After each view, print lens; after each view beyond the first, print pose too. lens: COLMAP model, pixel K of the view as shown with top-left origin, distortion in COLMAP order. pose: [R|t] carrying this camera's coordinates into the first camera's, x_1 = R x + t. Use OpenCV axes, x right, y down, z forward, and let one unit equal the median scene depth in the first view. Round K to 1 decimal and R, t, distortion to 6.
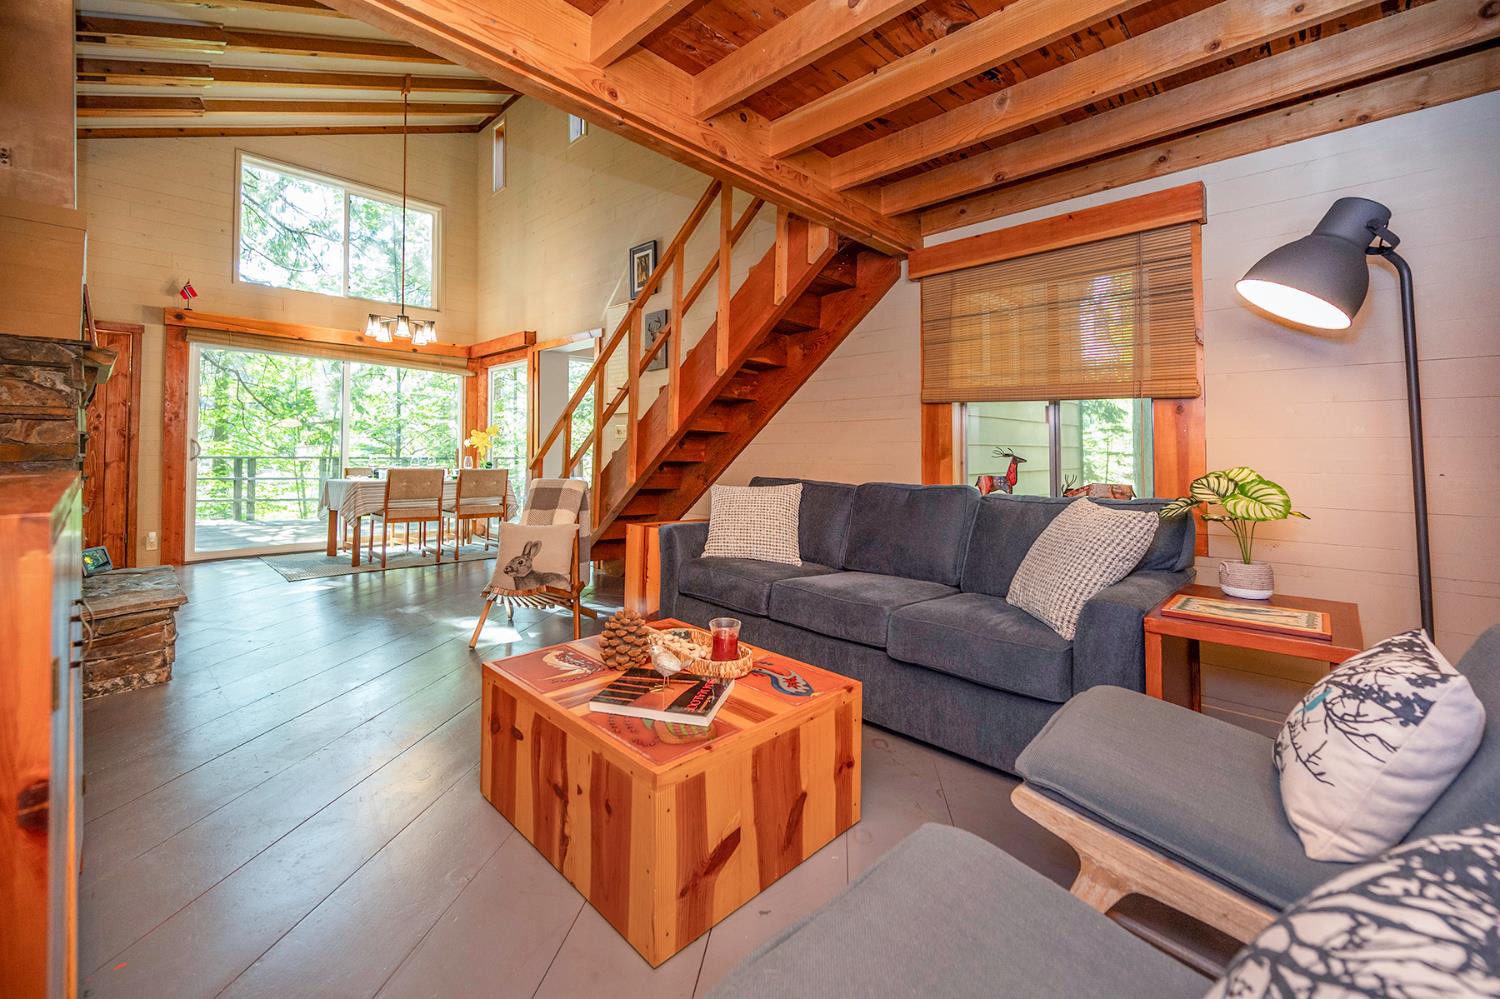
lens RADIAL K [[617.8, 0, 744.9], [0, 617.8, 433.1], [0, 0, 1]] dist [-0.000959, -0.000157]
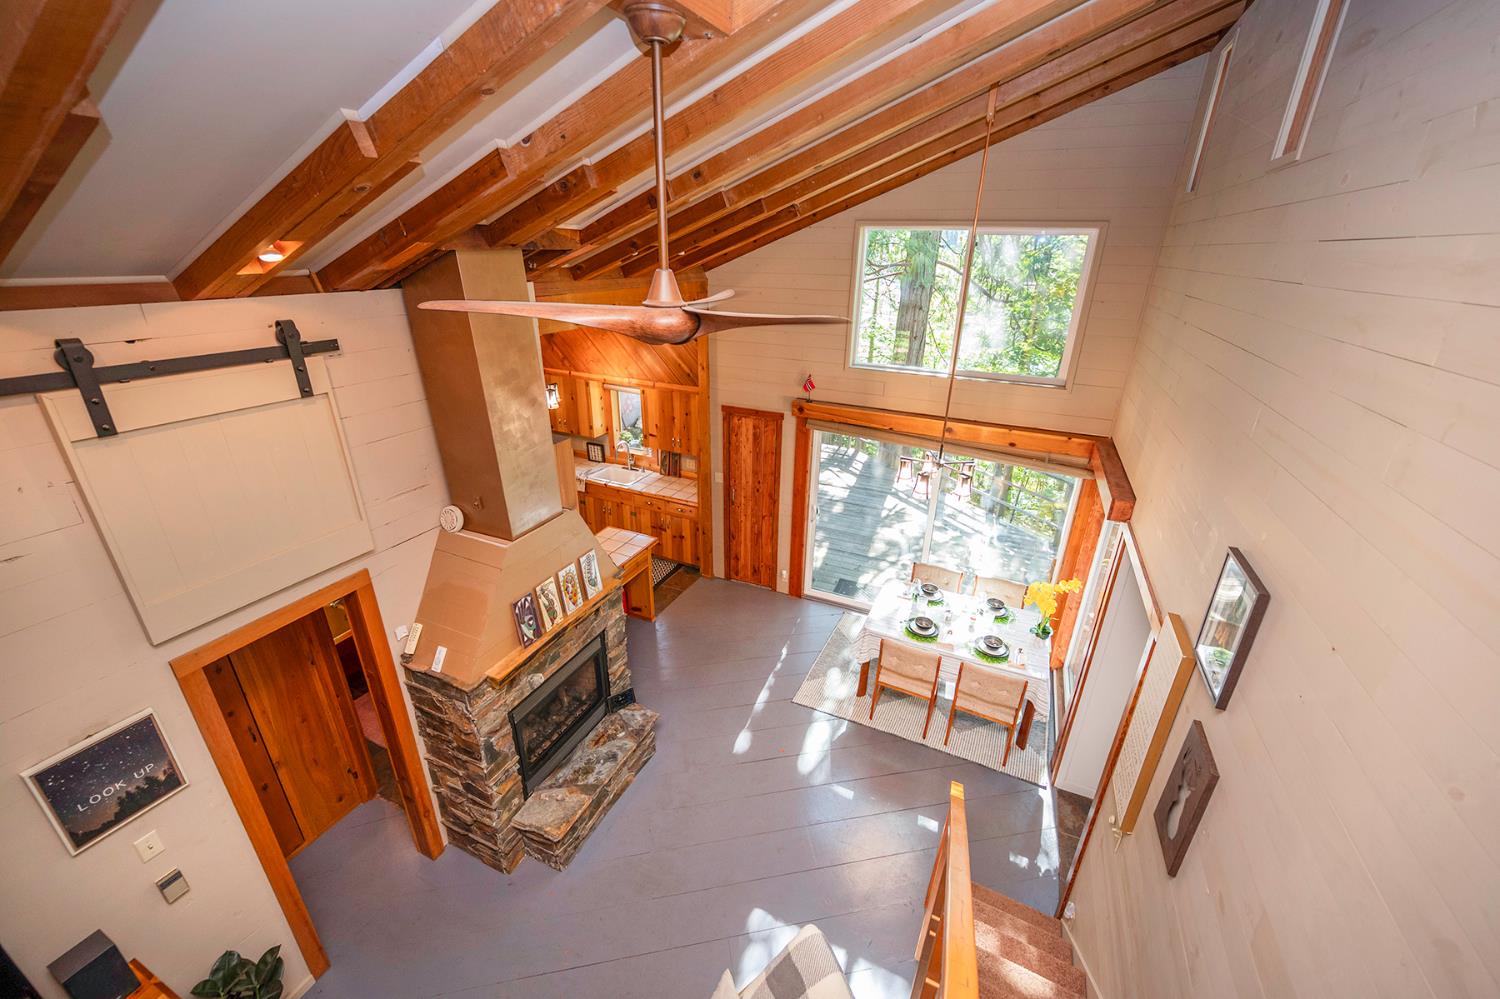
lens RADIAL K [[602.5, 0, 758.5], [0, 602.5, 499.3], [0, 0, 1]] dist [-0.000497, -0.000127]
pose [[0.350597, 0.376509, -0.857509, 0.040292], [0.001646, 0.915378, 0.402591, -0.497754], [0.936525, -0.142559, 0.320310, 0.590404]]
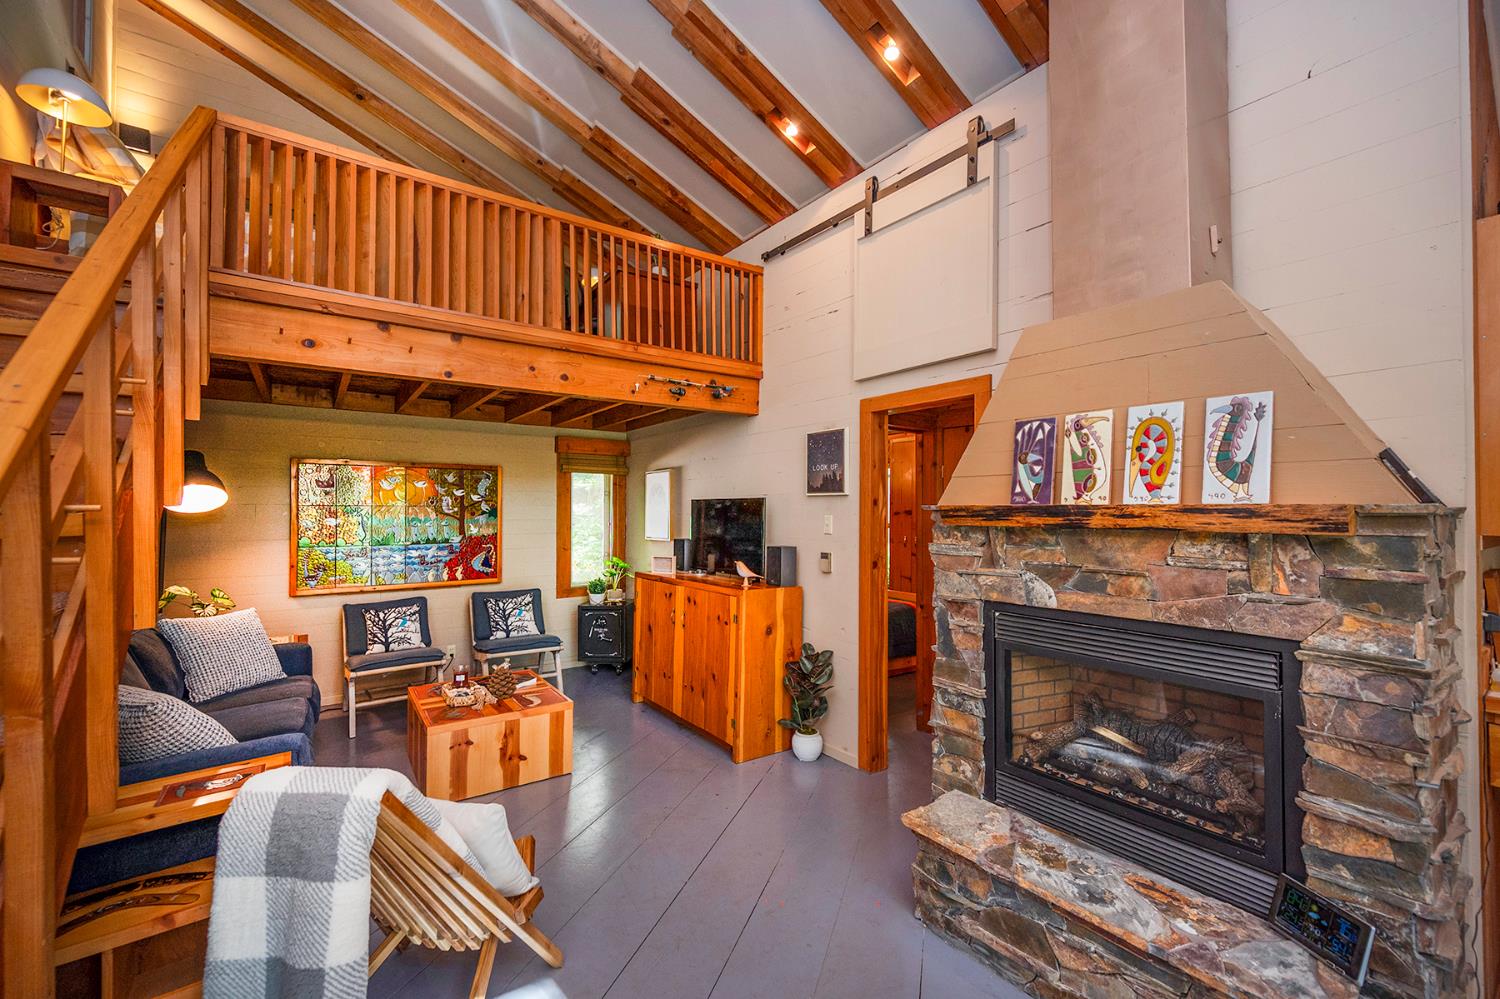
lens RADIAL K [[606.6, 0, 747.2], [0, 606.6, 501.5], [0, 0, 1]] dist [-0.002231, -0.000202]
pose [[-0.984601, -0.008276, 0.174621, -0.460594], [-0.015303, 0.999125, -0.038935, -0.055994], [-0.174146, -0.041008, -0.983866, 0.982422]]
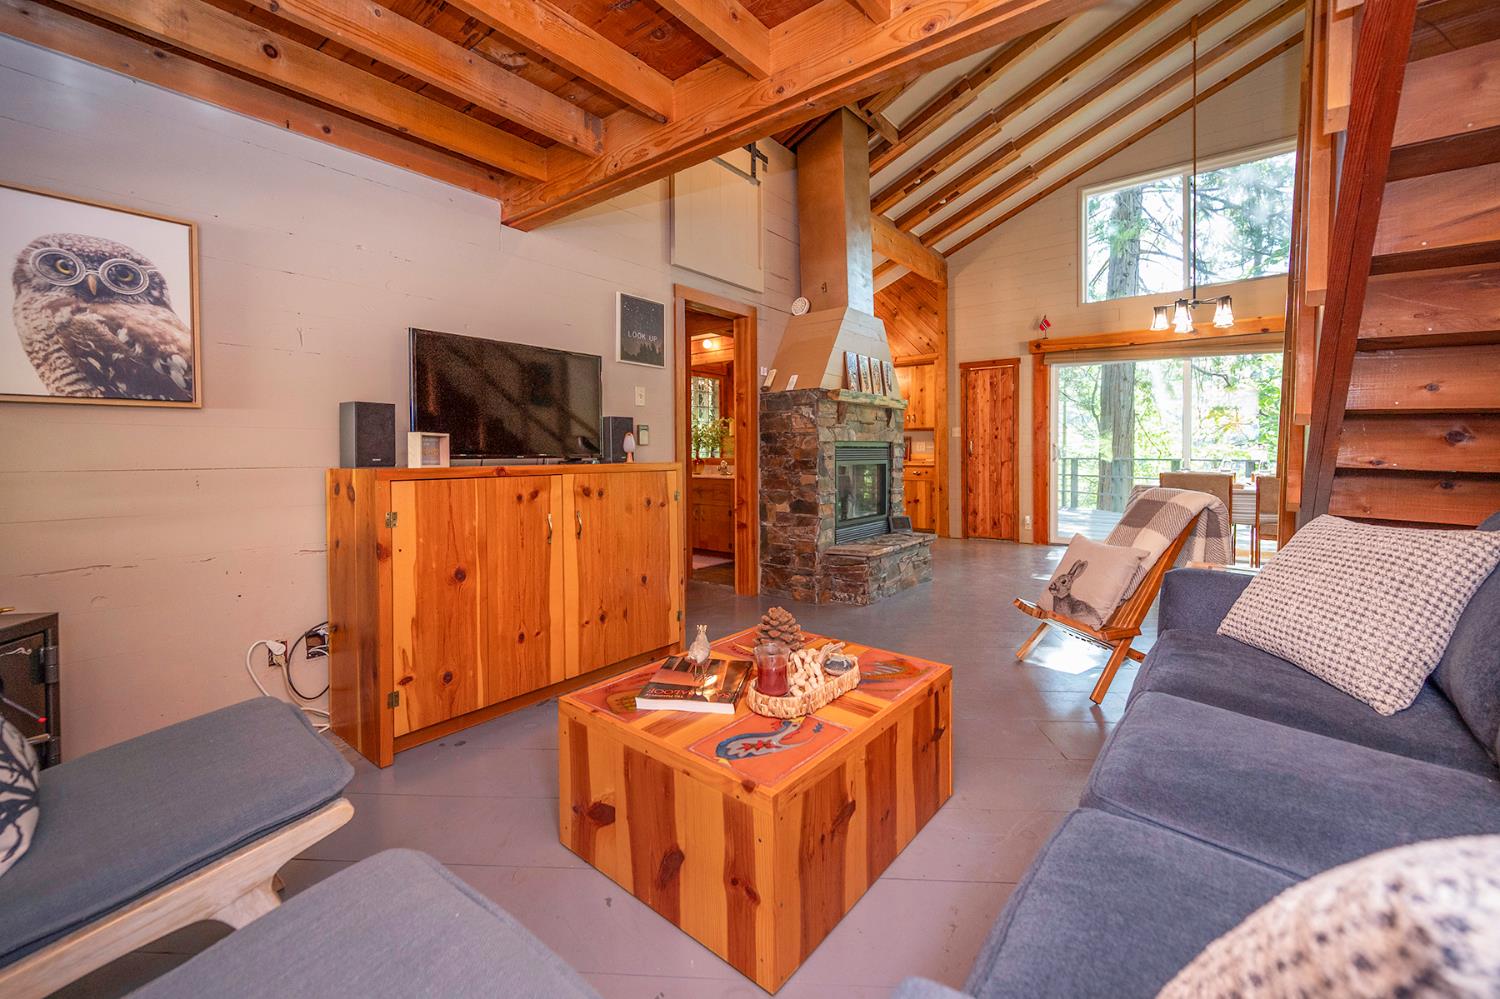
lens RADIAL K [[612.4, 0, 745.5], [0, 612.4, 459.5], [0, 0, 1]] dist [0.000783, 0.000053]
pose [[0.084264, 0.008487, -0.996407, 0.284796], [0.028402, 0.999537, 0.010915, 0.011154], [0.996039, -0.029220, 0.083984, 0.313877]]
